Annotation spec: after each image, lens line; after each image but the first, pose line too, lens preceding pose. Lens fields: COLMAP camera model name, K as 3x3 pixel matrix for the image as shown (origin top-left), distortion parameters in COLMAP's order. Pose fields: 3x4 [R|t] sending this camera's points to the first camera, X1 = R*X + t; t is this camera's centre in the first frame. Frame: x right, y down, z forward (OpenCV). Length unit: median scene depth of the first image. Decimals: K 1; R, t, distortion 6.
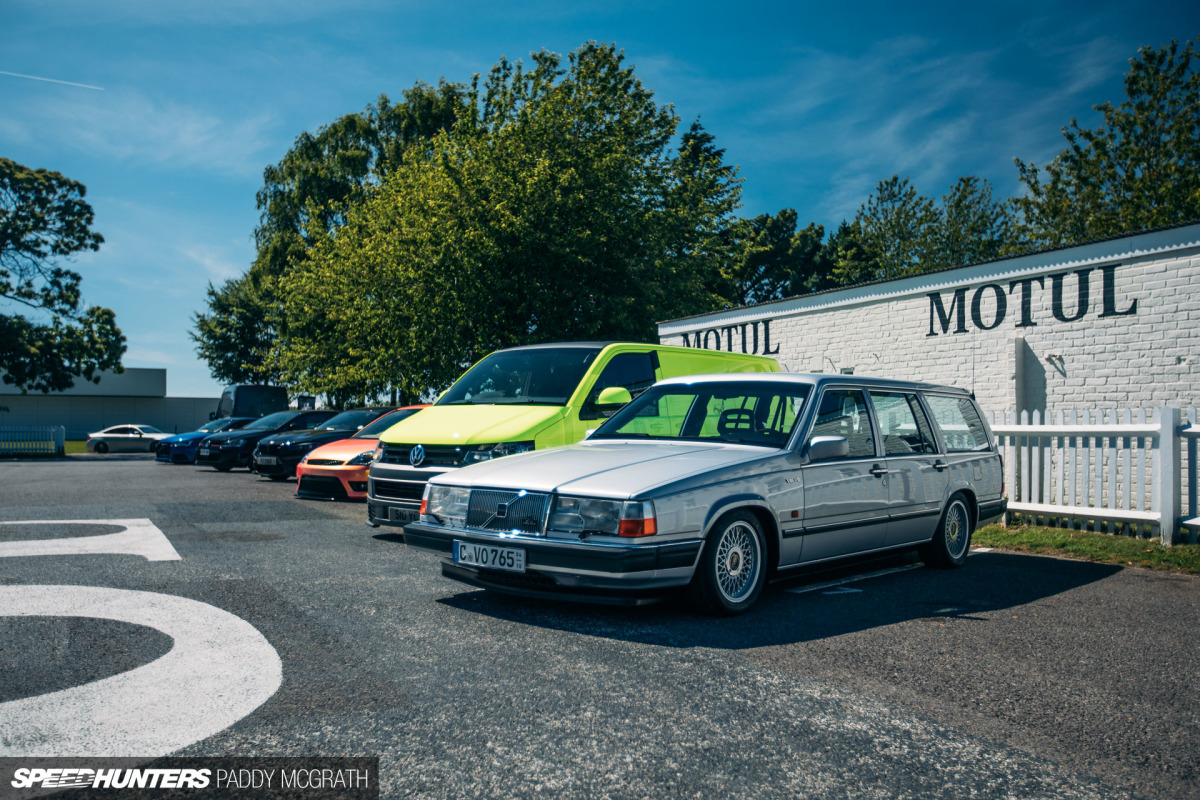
lens RADIAL K [[1087.9, 0, 600.0], [0, 1087.9, 400.0], [0, 0, 1]] dist [0.001798, 0.002615]
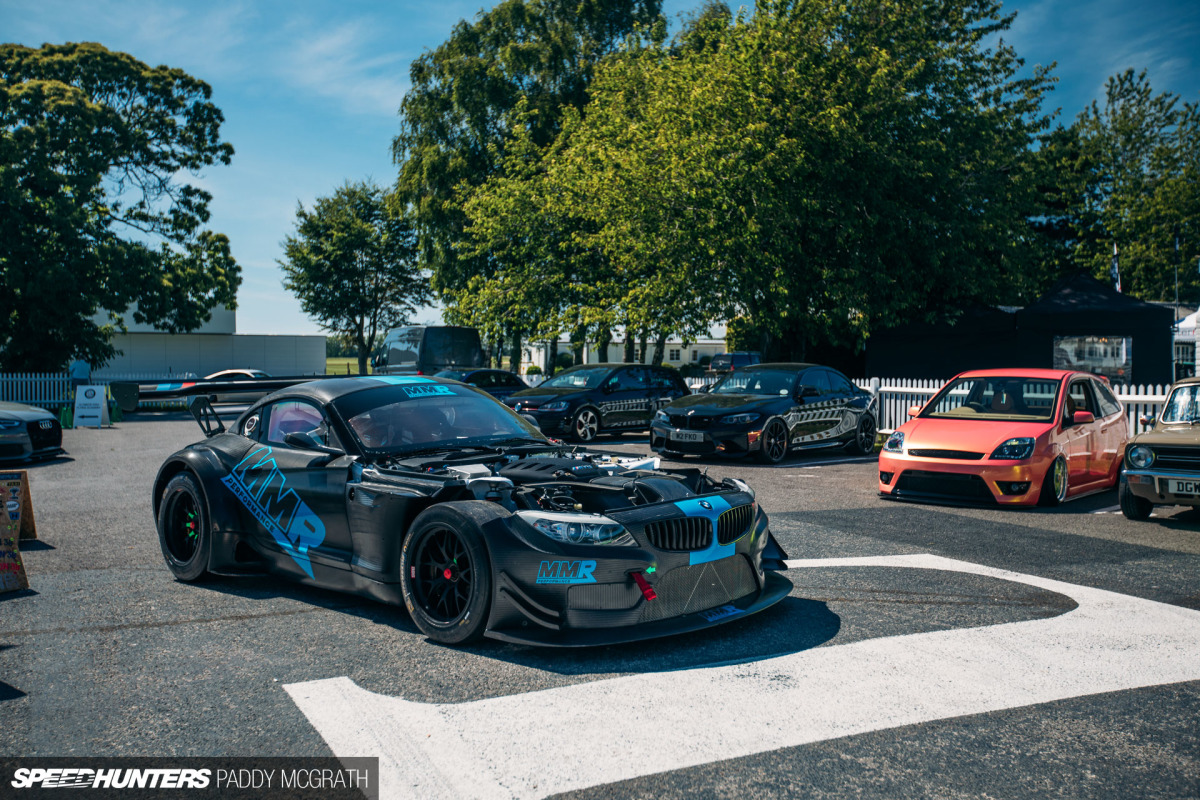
lens RADIAL K [[1228.4, 0, 600.0], [0, 1228.4, 400.0], [0, 0, 1]] dist [0.018016, 0.024472]
pose [[0.999370, 0.003167, -0.035361, -0.132013], [-0.001265, 0.998557, 0.053684, -0.006583], [0.035480, -0.053605, 0.997932, 0.049712]]
